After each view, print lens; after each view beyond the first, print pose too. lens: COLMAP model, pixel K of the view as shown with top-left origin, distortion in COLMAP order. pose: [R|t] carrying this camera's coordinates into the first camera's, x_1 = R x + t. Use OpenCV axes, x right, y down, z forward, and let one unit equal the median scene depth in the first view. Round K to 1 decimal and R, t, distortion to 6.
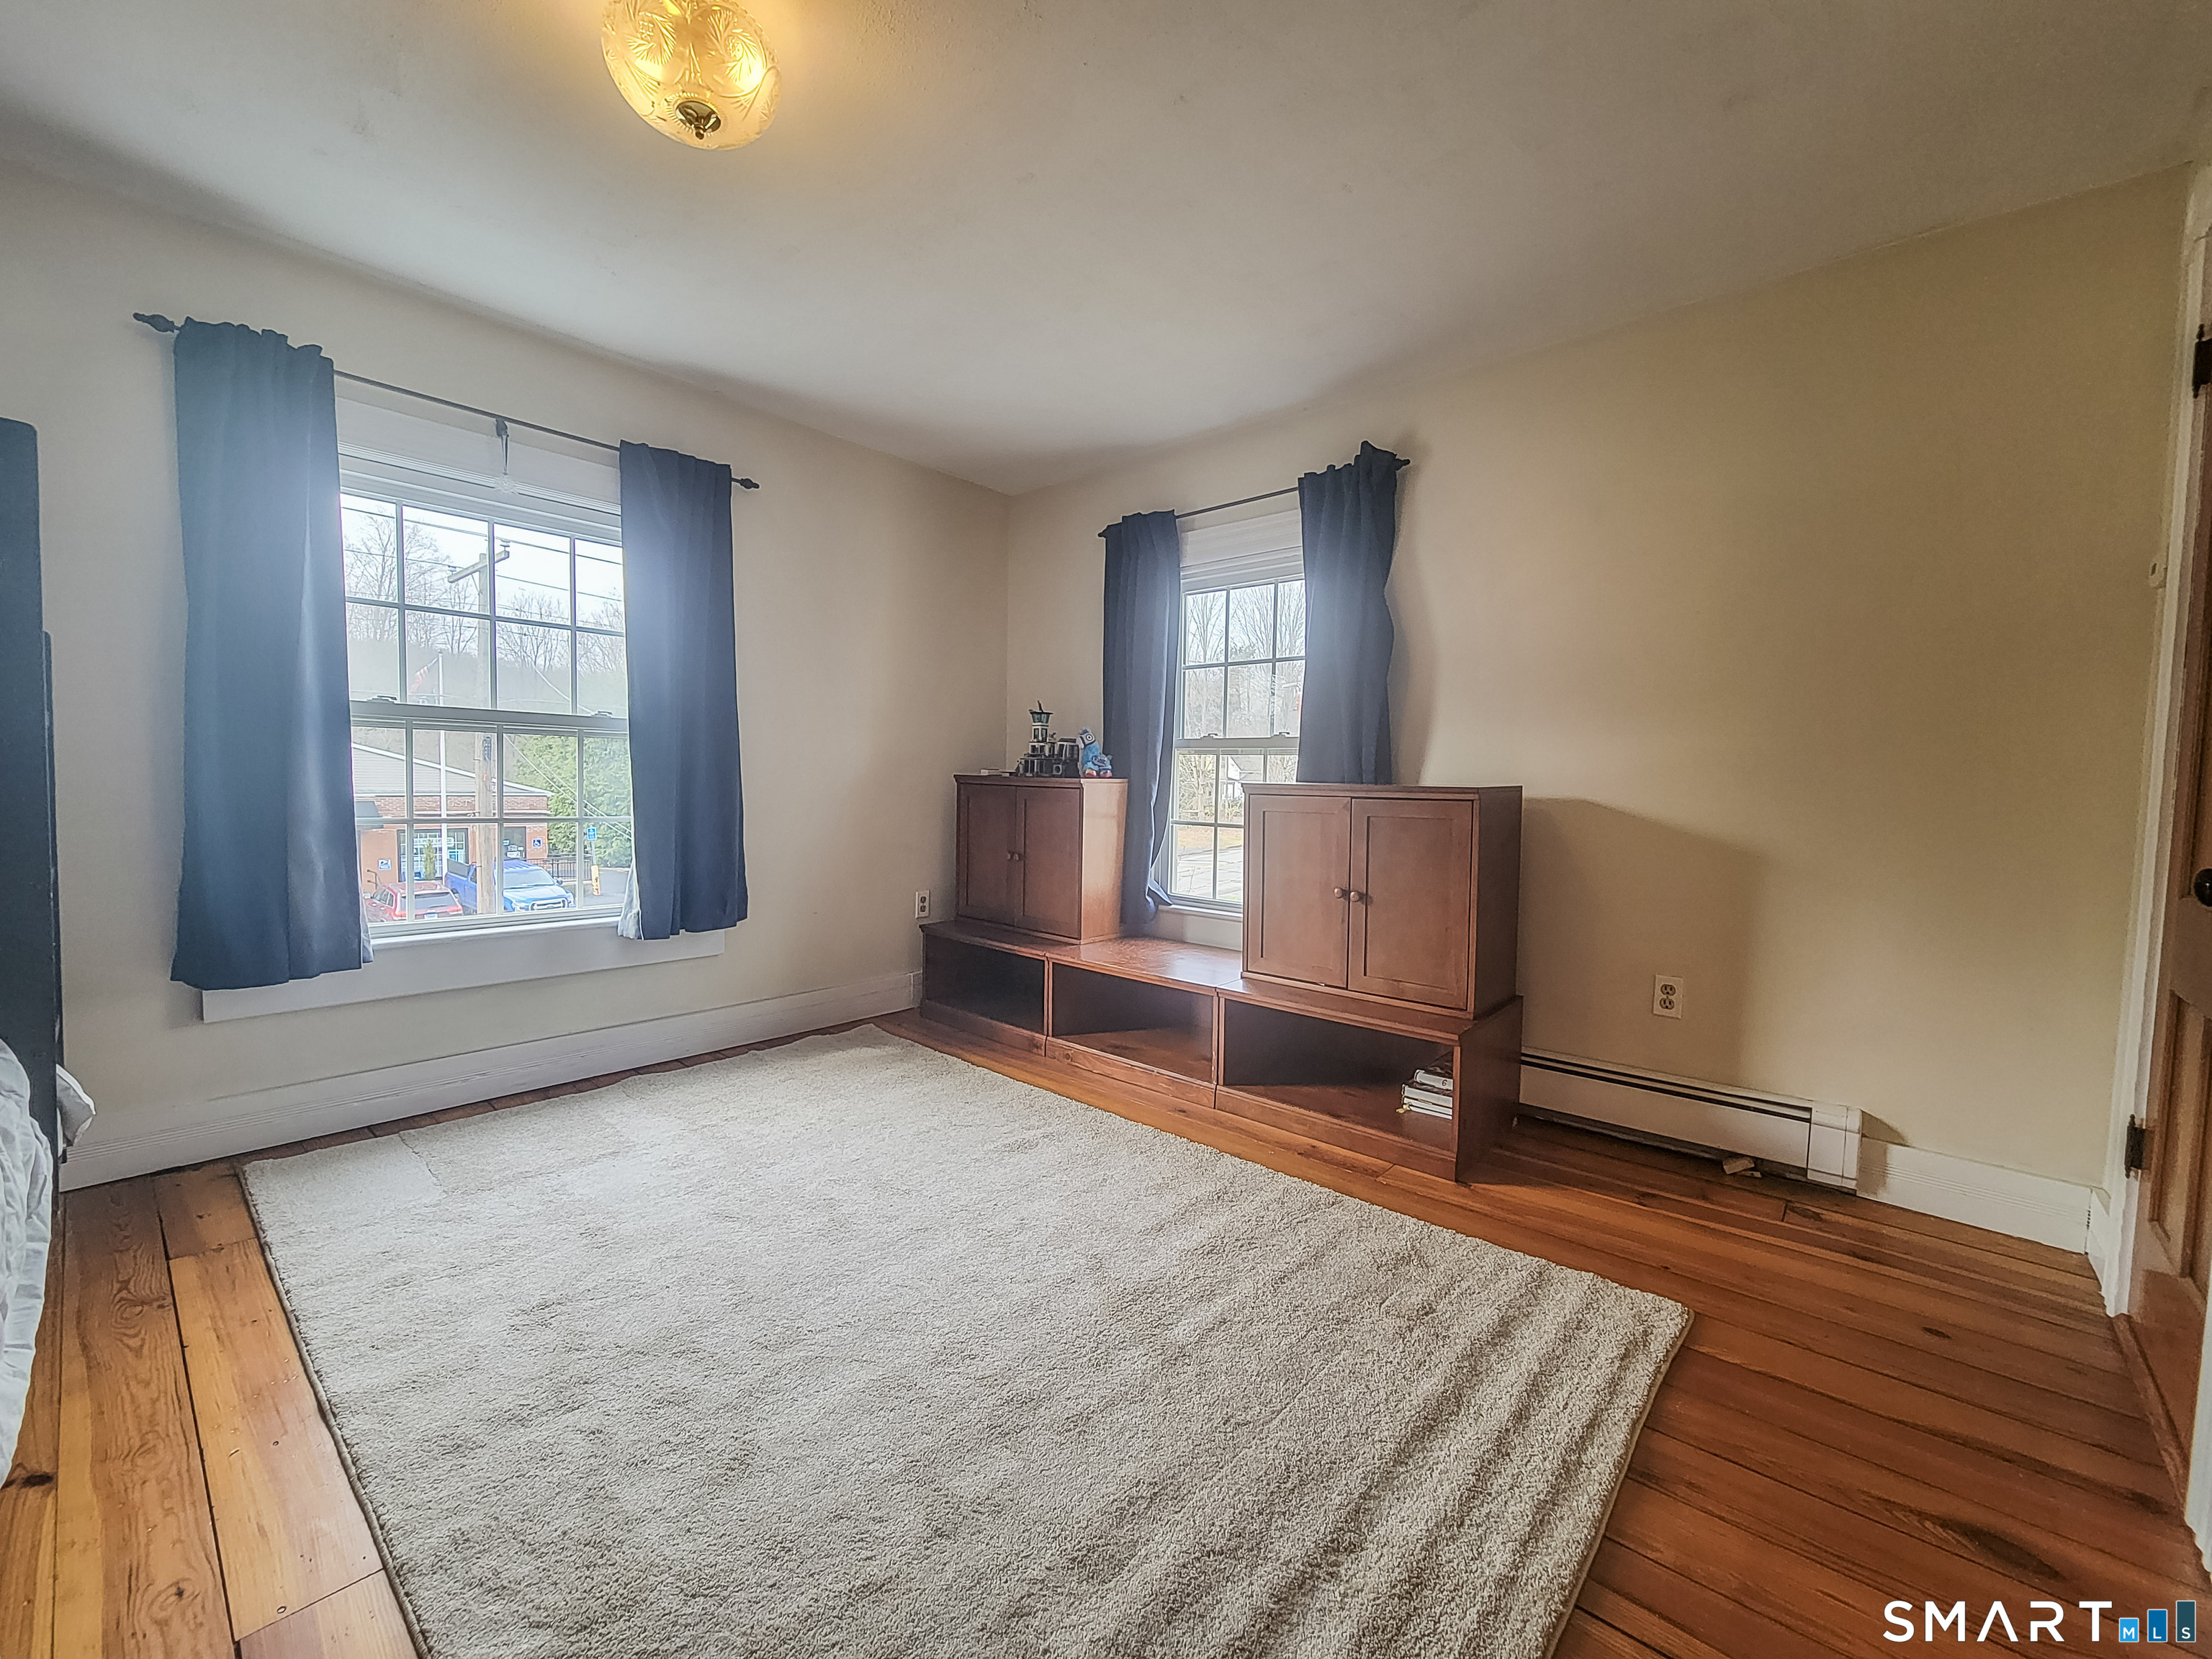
lens RADIAL K [[893.9, 0, 1114.4], [0, 893.9, 832.0], [0, 0, 1]] dist [0.003139, 0.000254]
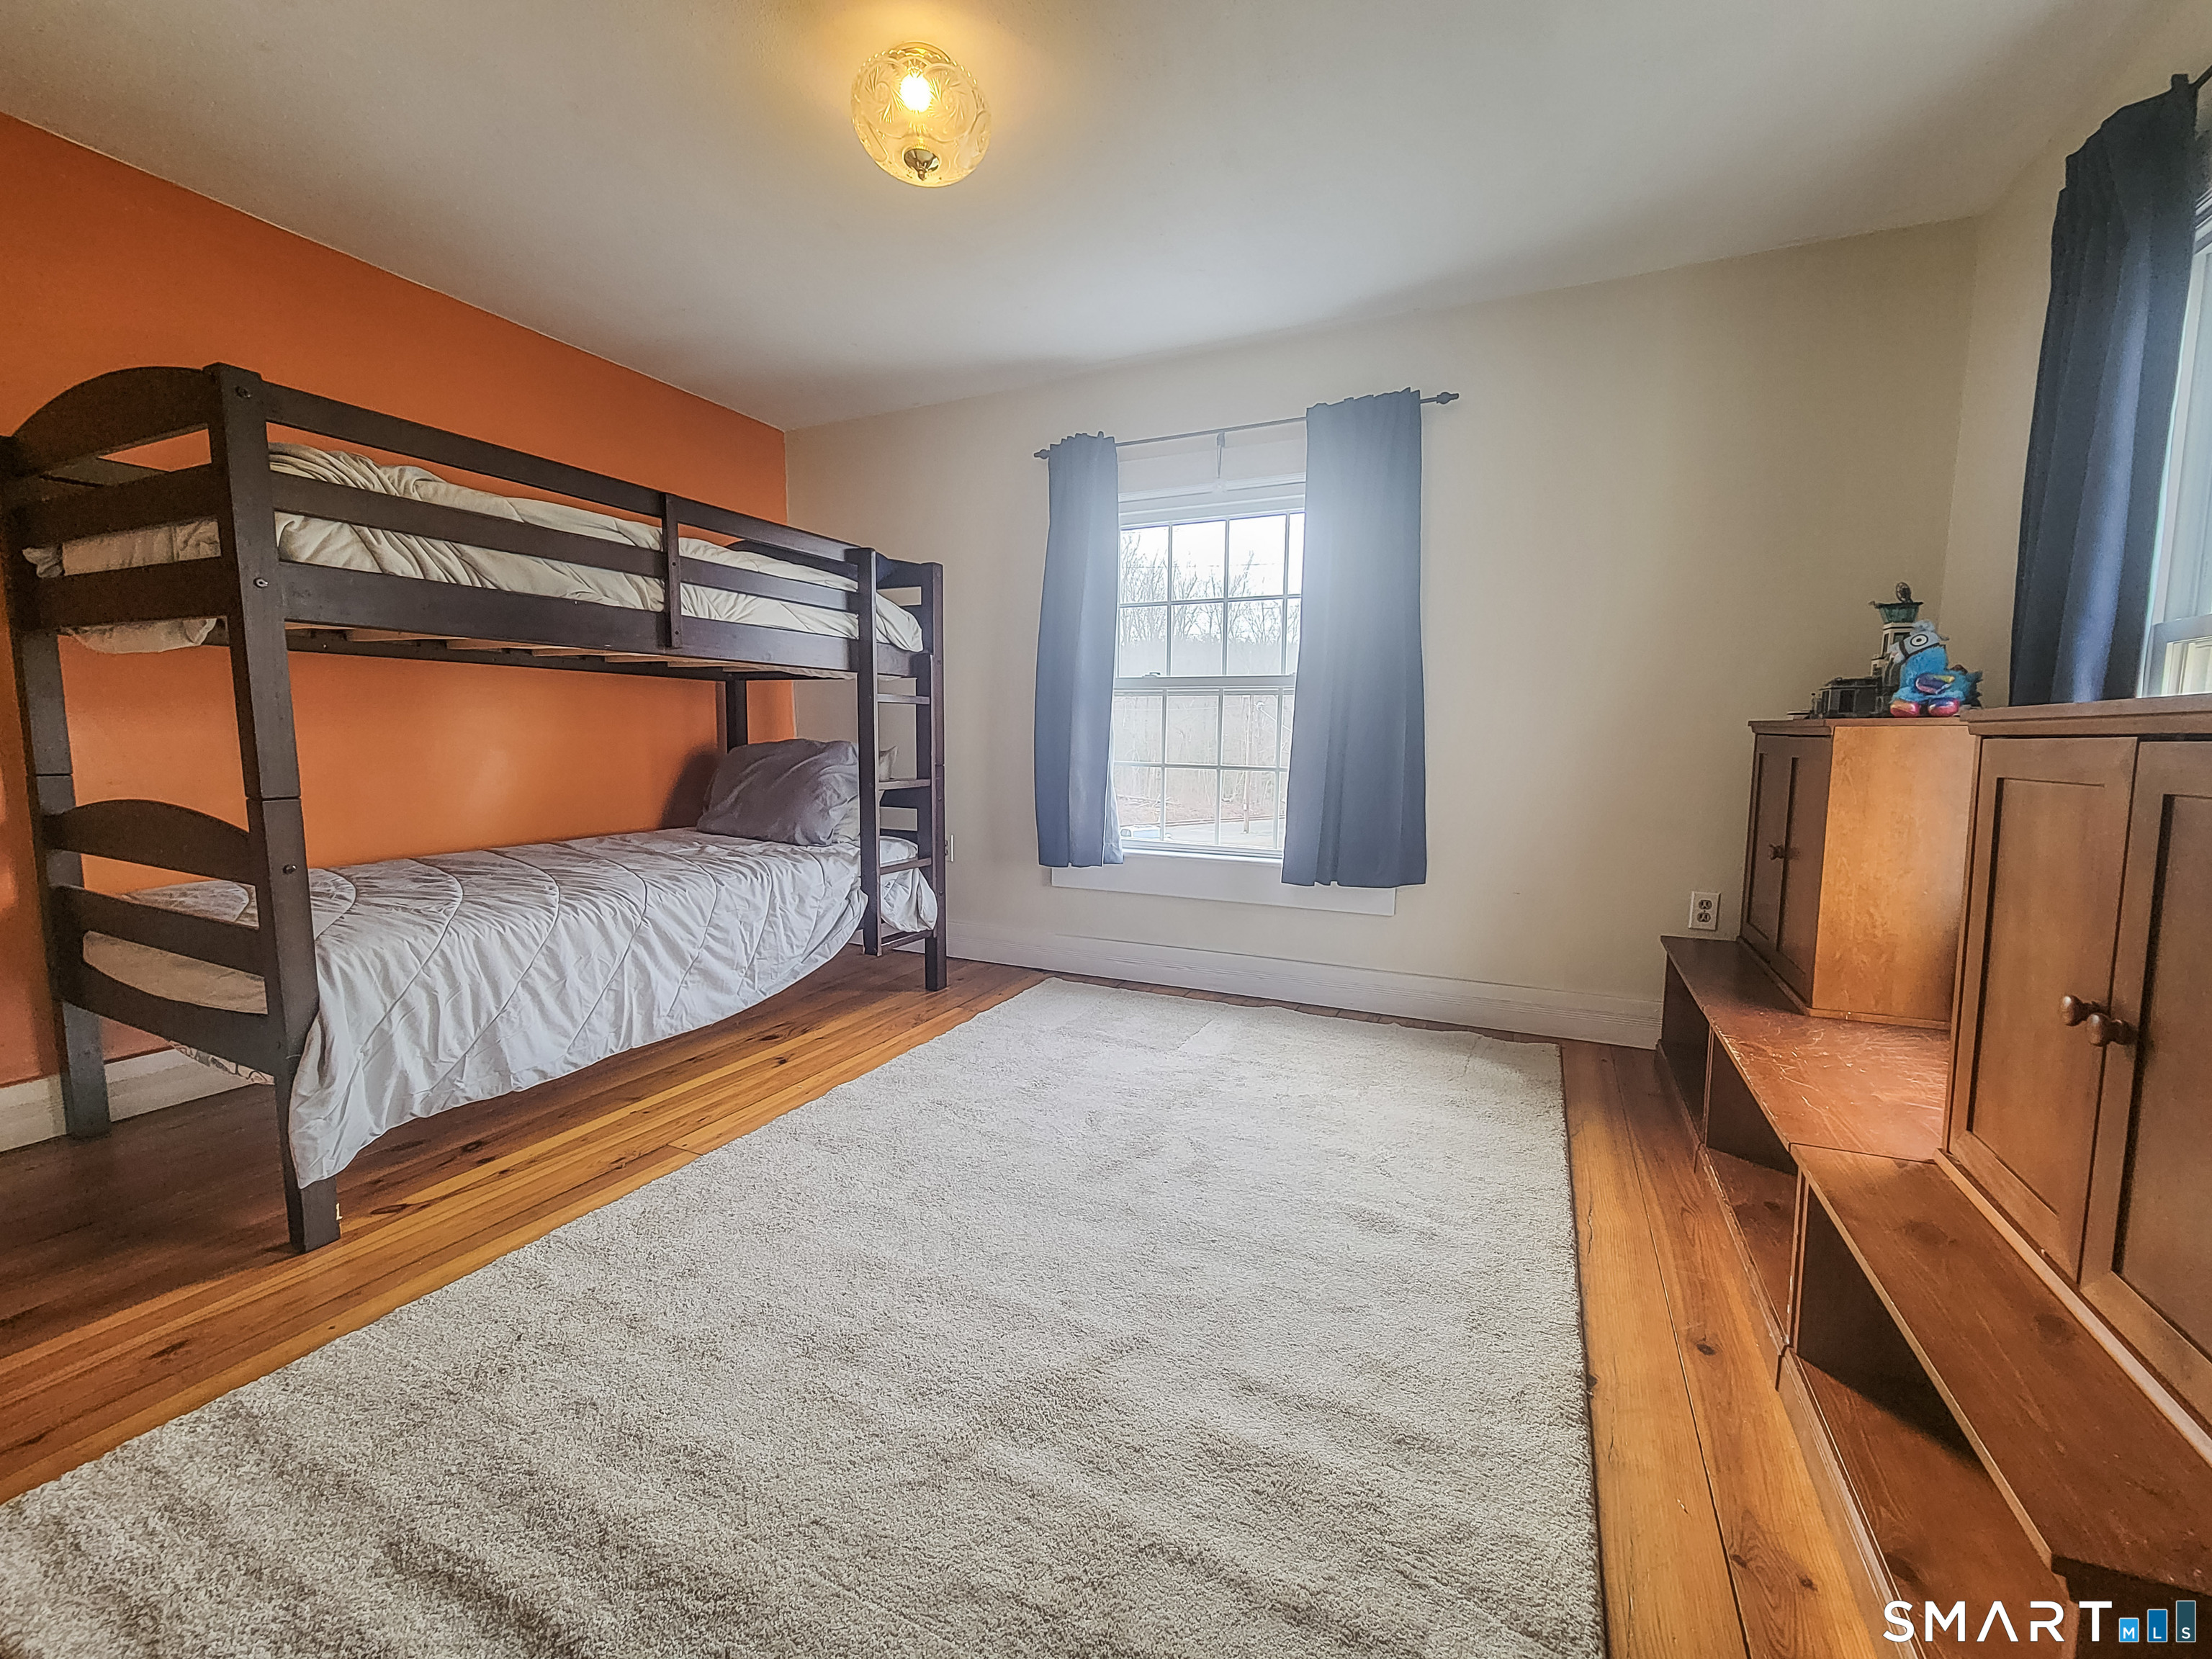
lens RADIAL K [[914.5, 0, 1110.0], [0, 914.5, 823.7], [0, 0, 1]] dist [0.000504, 0.000004]
pose [[0.277475, 0.077977, -0.957563, 0.471468], [-0.058571, 0.996220, 0.064153, -0.006678], [0.958946, 0.038285, 0.280993, 0.513381]]
